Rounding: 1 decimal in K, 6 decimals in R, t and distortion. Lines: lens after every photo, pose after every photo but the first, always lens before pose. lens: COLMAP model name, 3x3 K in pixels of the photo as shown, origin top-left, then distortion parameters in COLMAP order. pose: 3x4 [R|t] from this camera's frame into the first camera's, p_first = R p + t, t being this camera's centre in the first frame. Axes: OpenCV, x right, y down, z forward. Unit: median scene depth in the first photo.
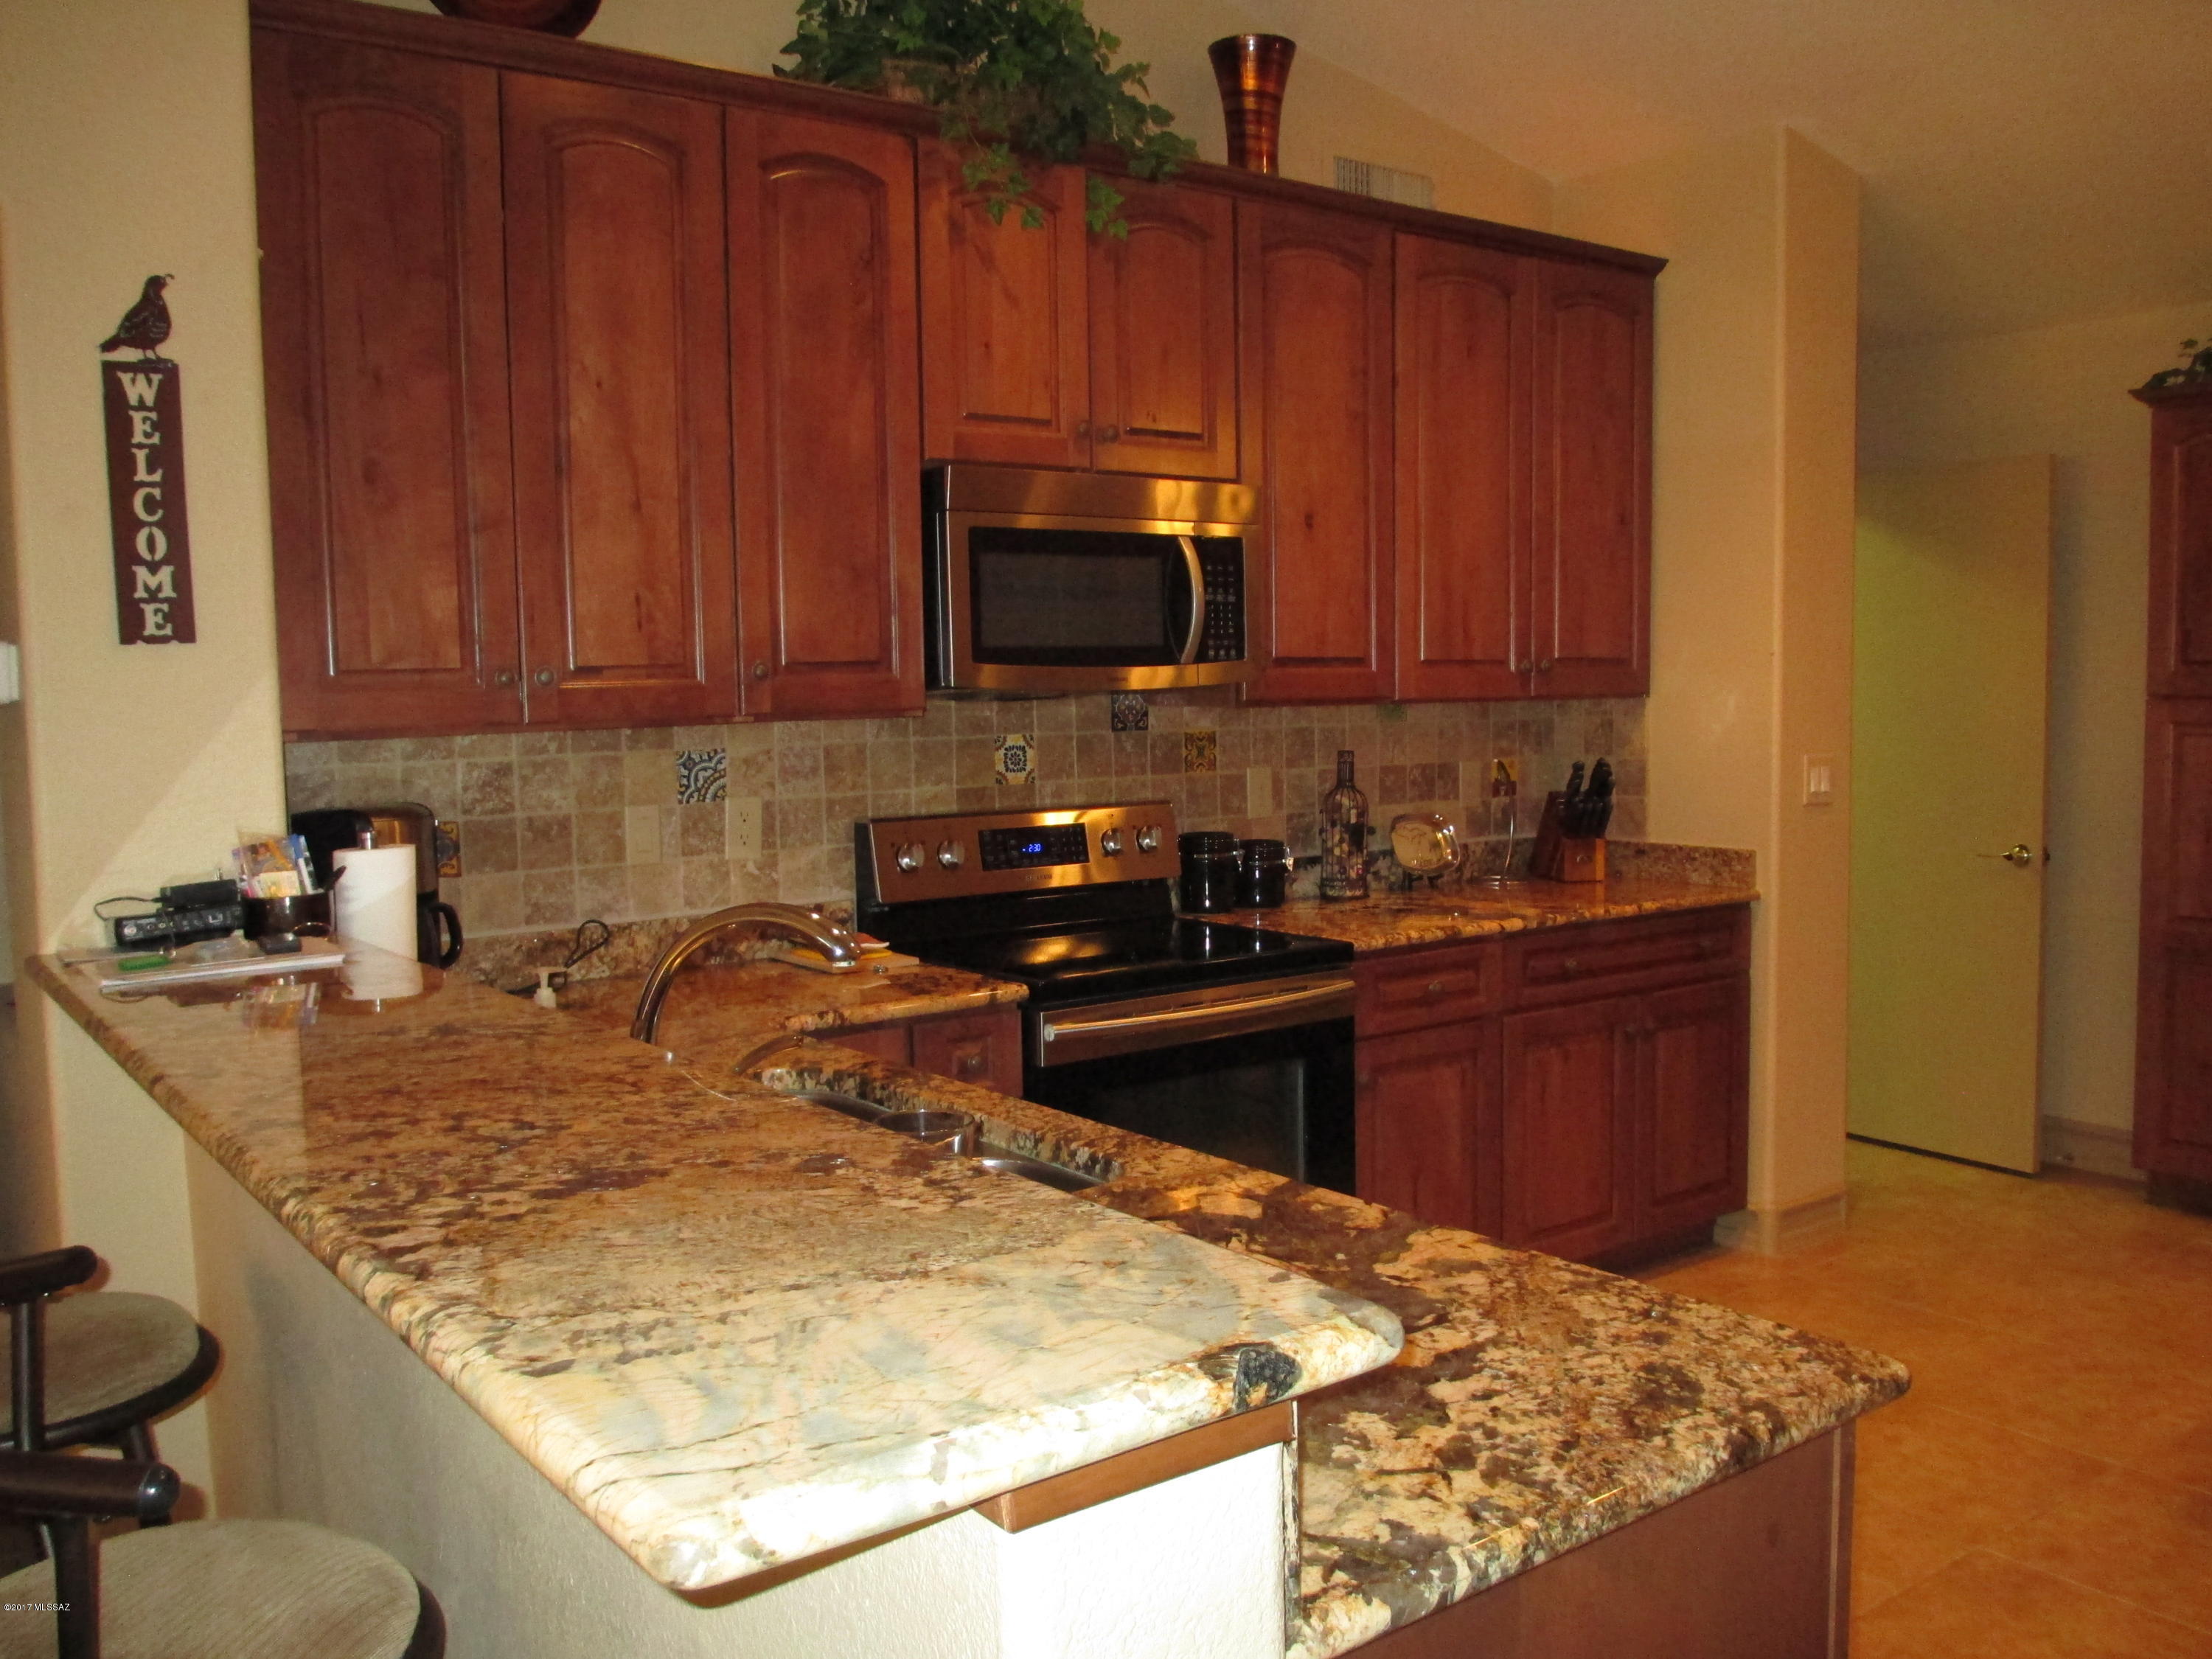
lens RADIAL K [[1843.0, 0, 1107.8], [0, 1843.0, 775.0], [0, 0, 1]] dist [-0.023990, 0.005288]
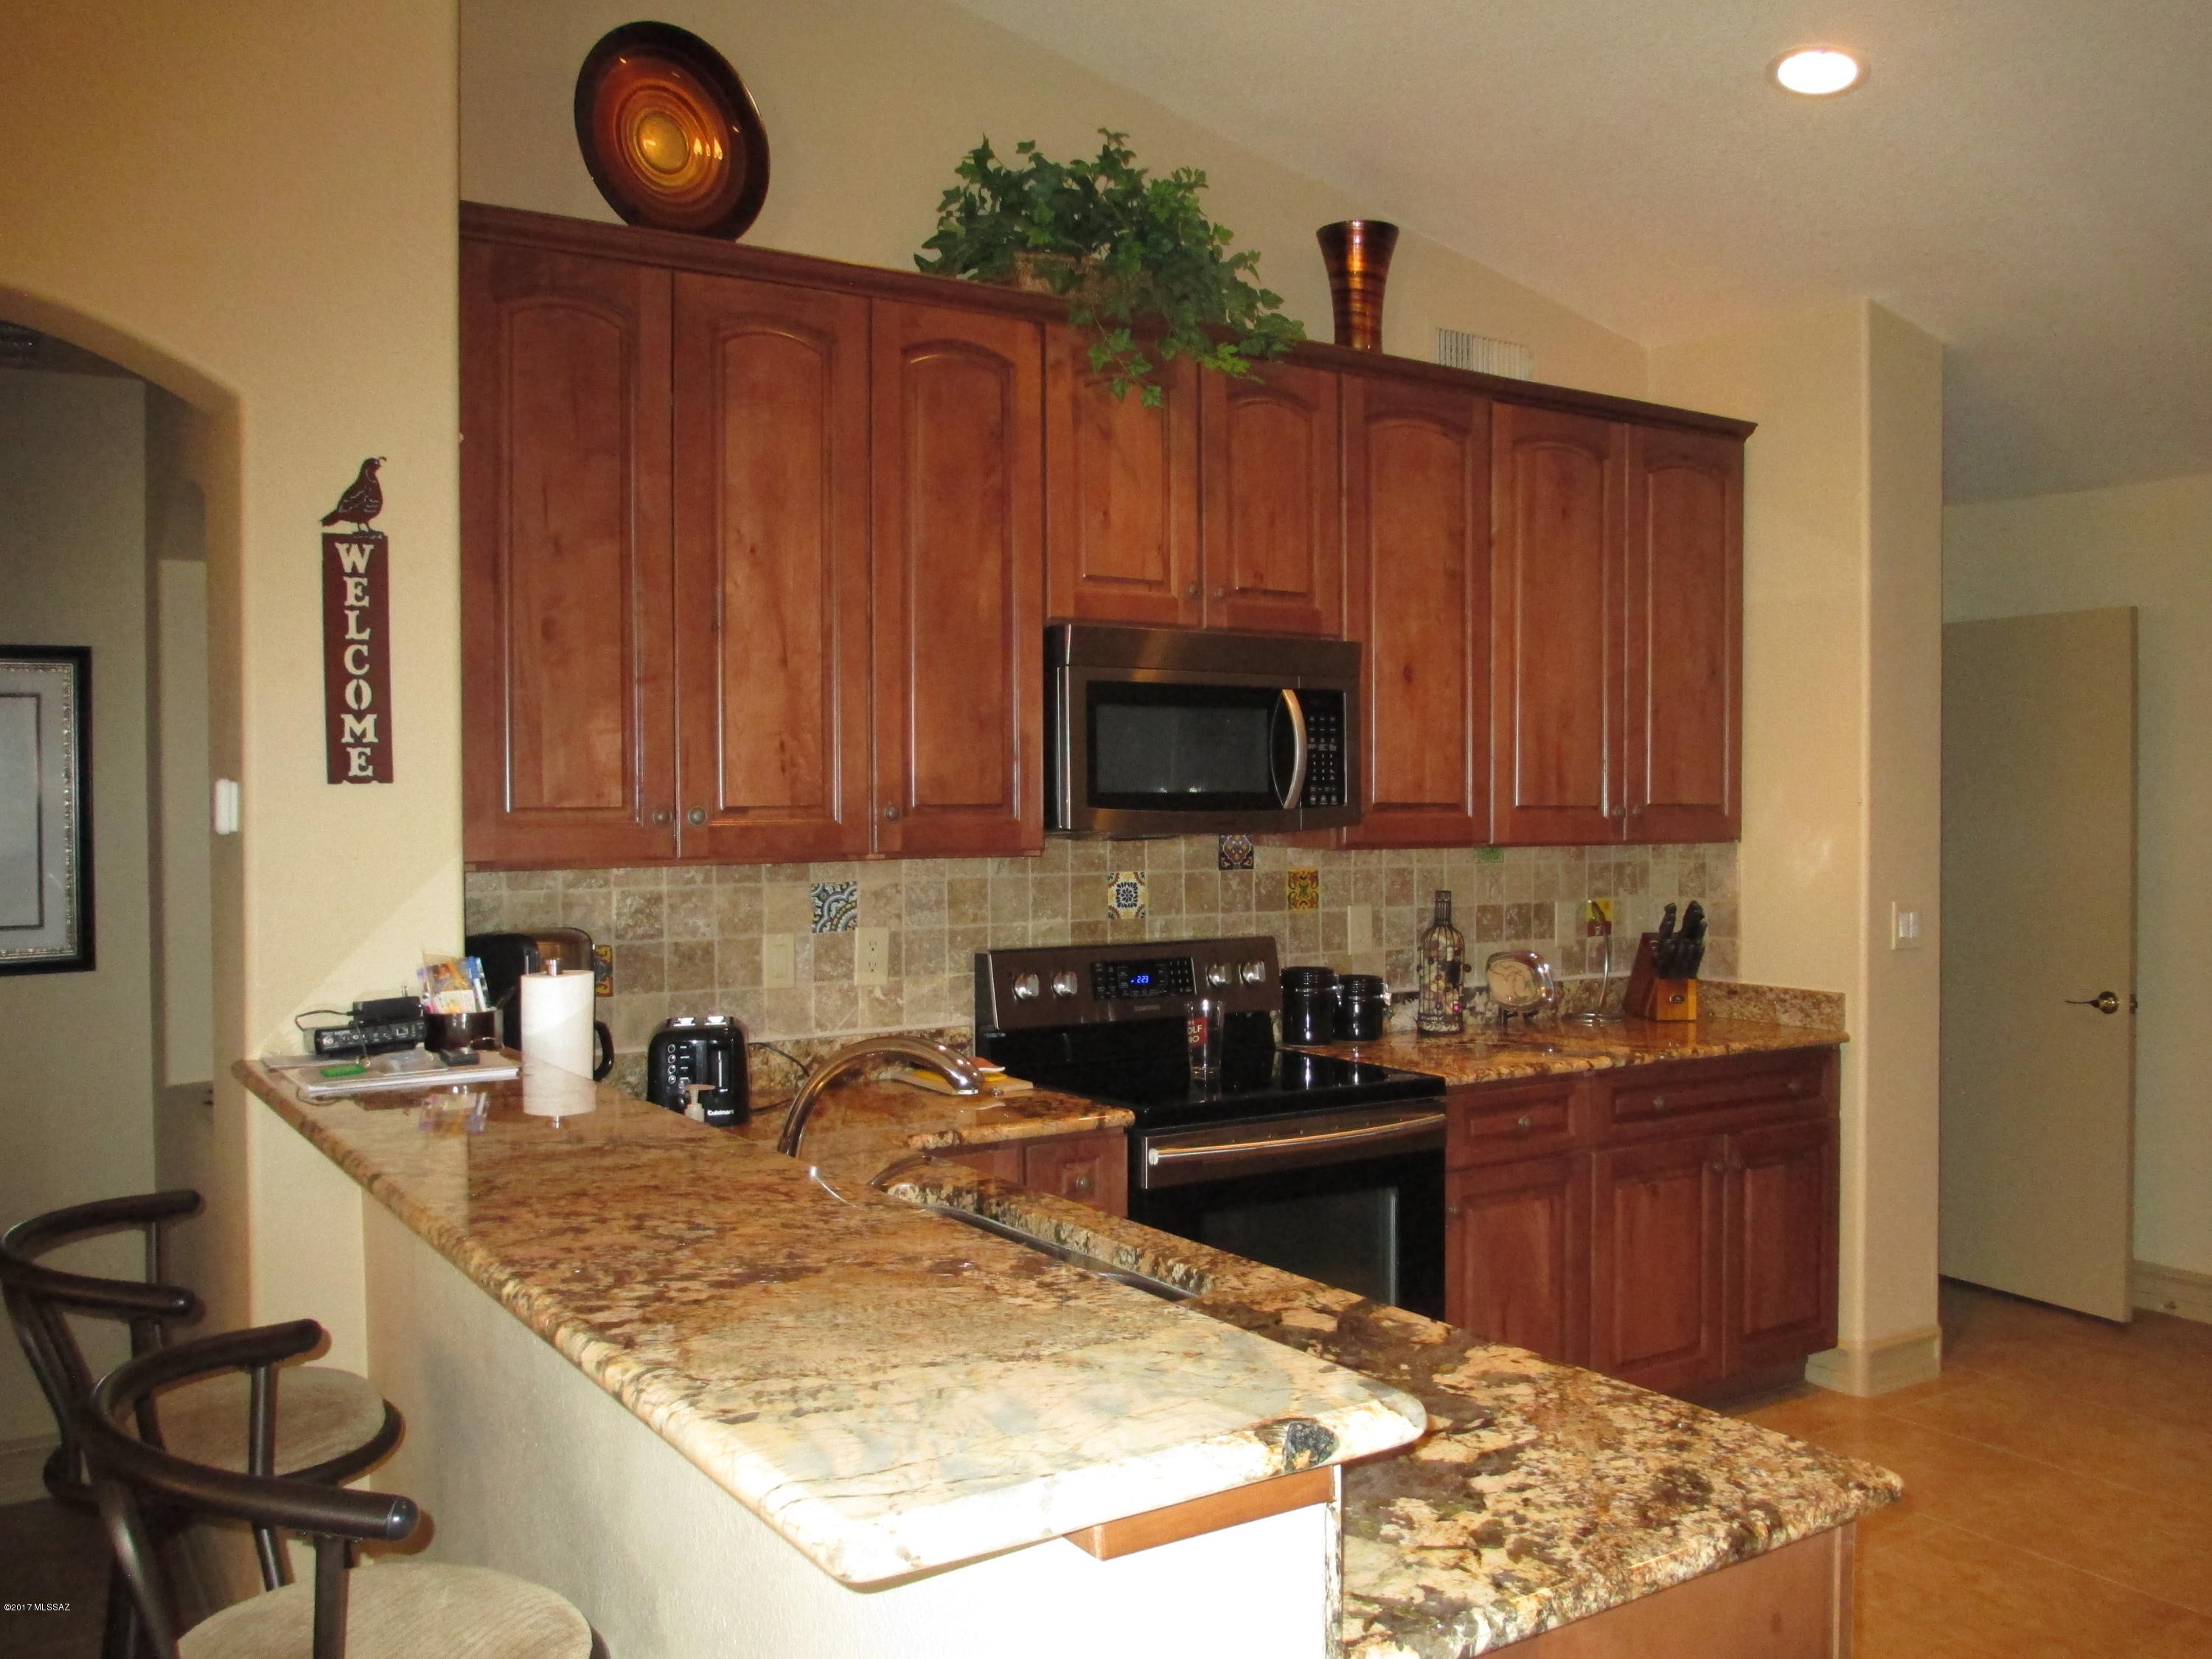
lens RADIAL K [[1846.8, 0, 1097.3], [0, 1846.8, 789.2], [0, 0, 1]] dist [-0.037224, 0.012235]
pose [[0.997573, 0.014101, -0.068187, 0.006733], [-0.017914, 0.998290, -0.055635, -0.013749], [0.067286, 0.056721, 0.996120, -0.085461]]
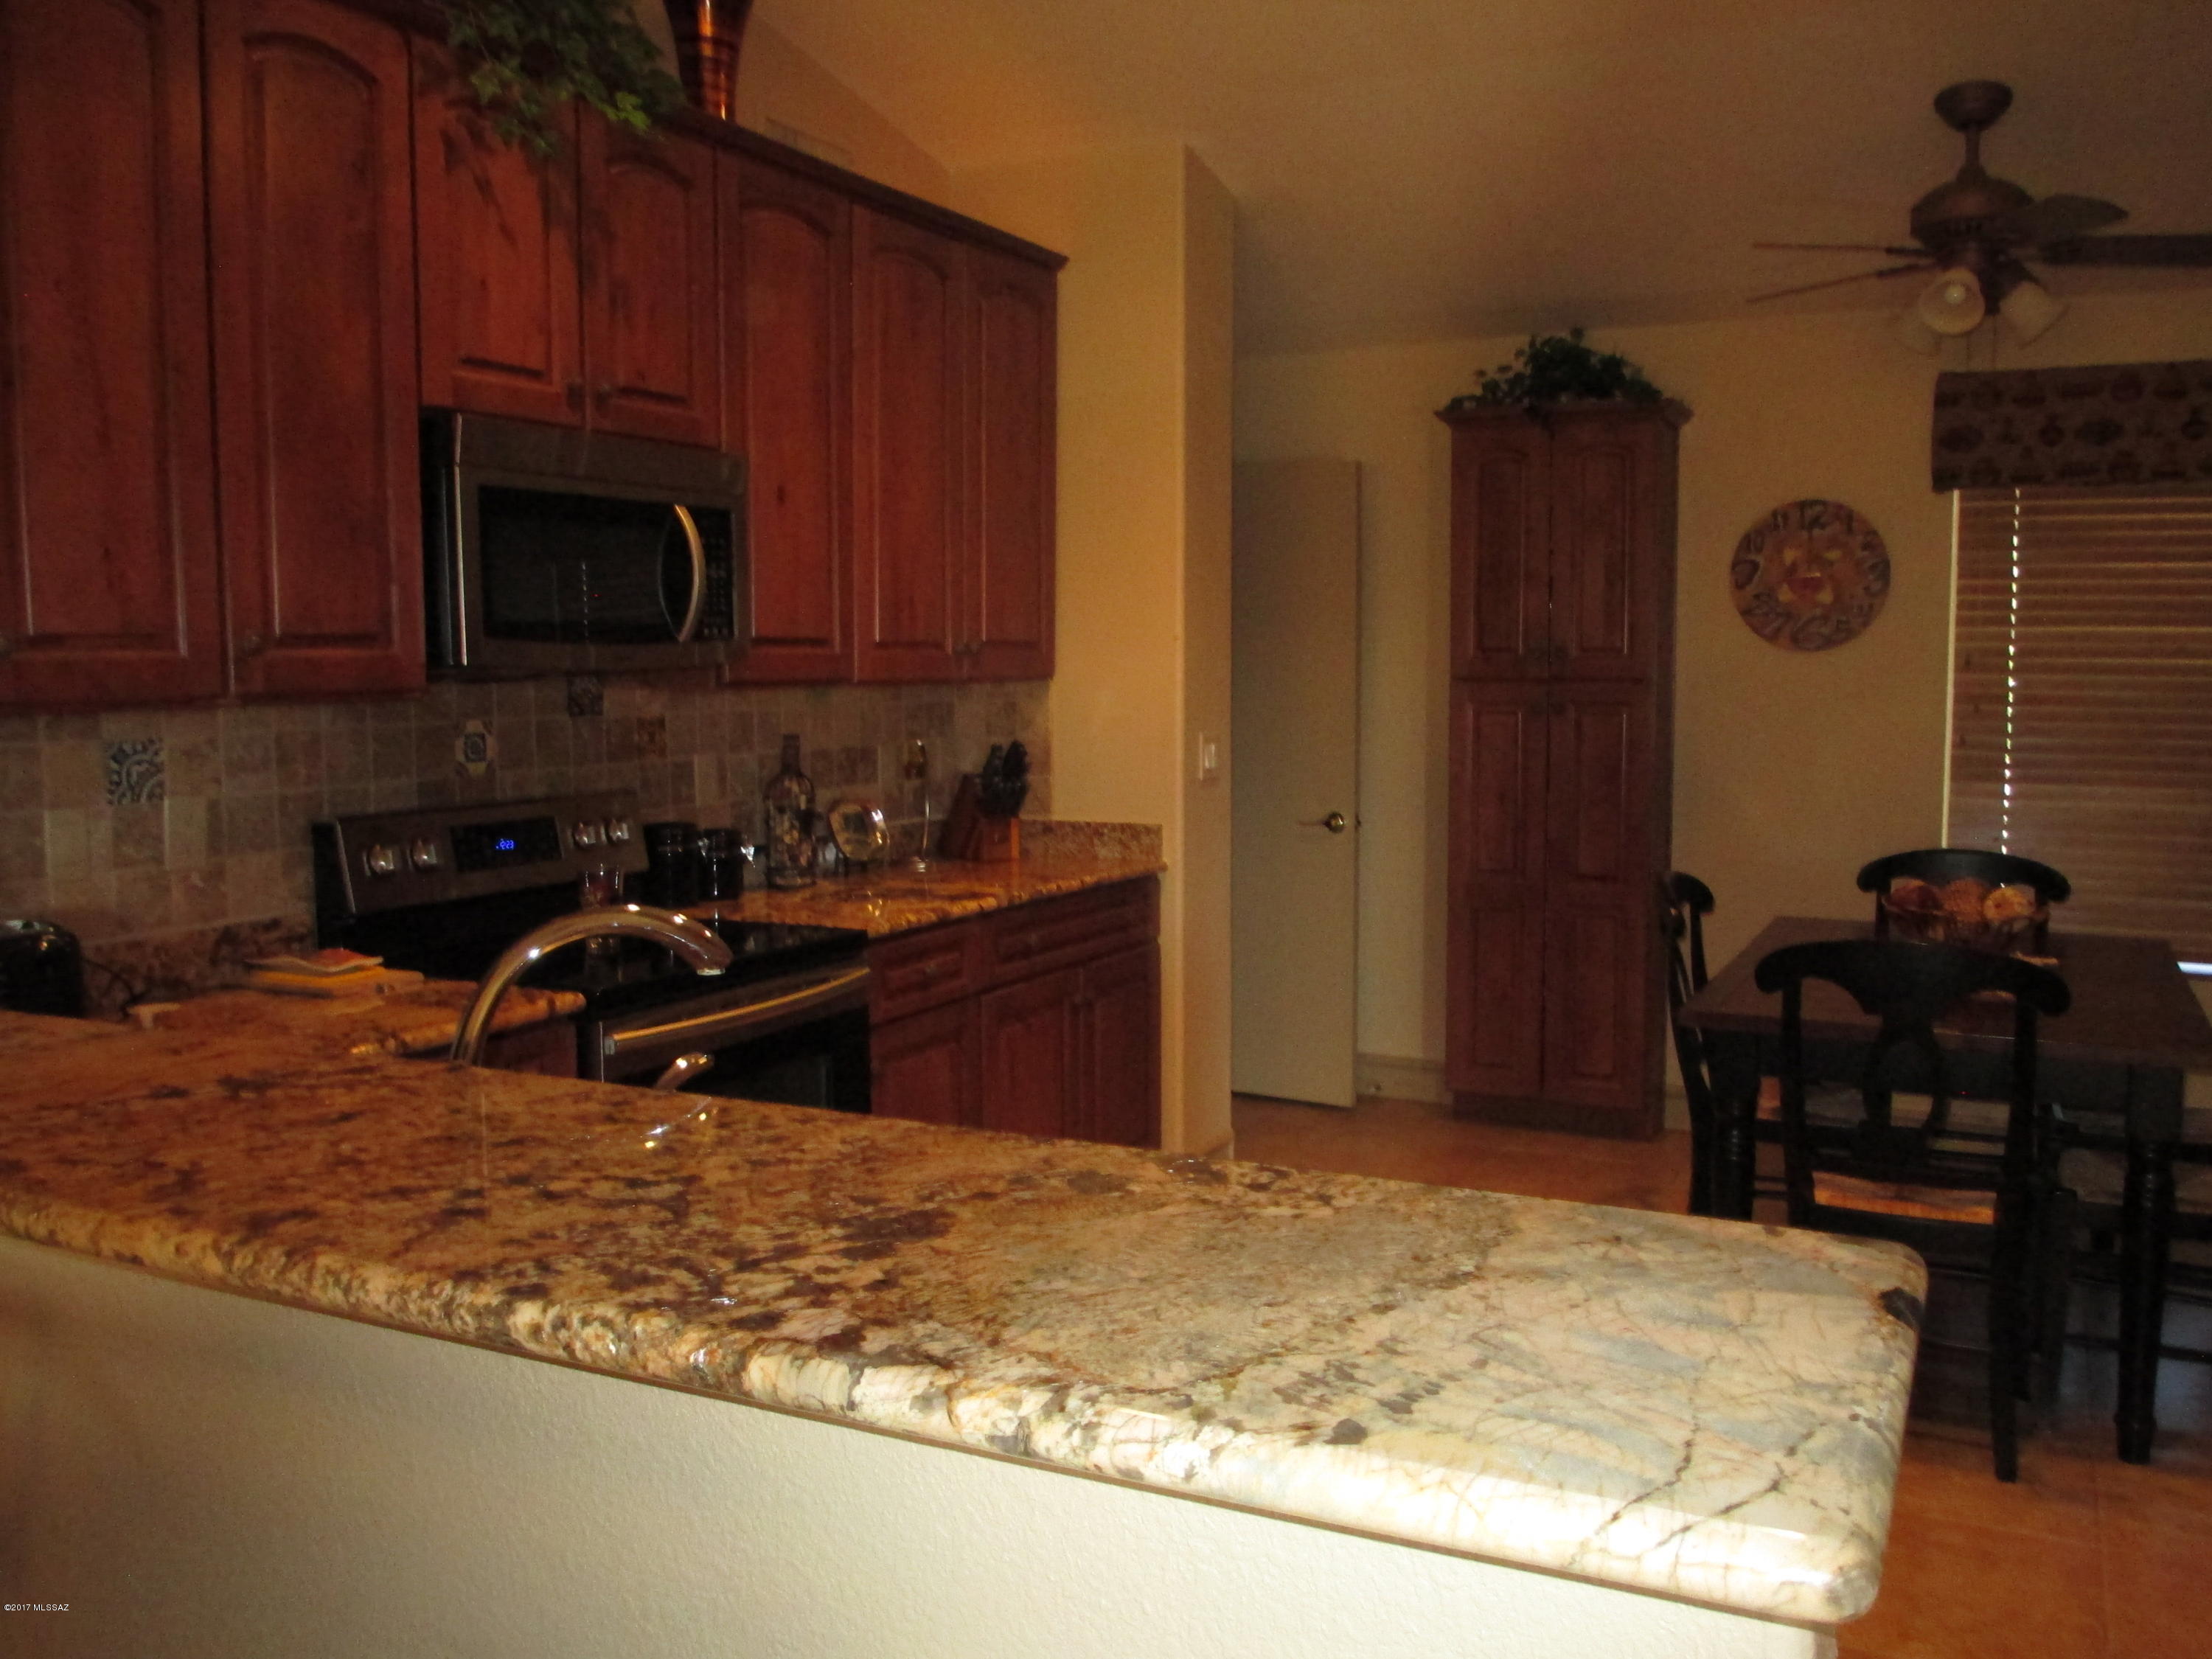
lens RADIAL K [[1859.8, 0, 1032.6], [0, 1859.8, 778.1], [0, 0, 1]] dist [-0.010889, 0.002936]
pose [[0.908044, -0.020136, 0.418390, -0.253953], [0.017321, 0.999795, 0.010525, 0.002436], [-0.418516, -0.002310, 0.908207, 0.089204]]
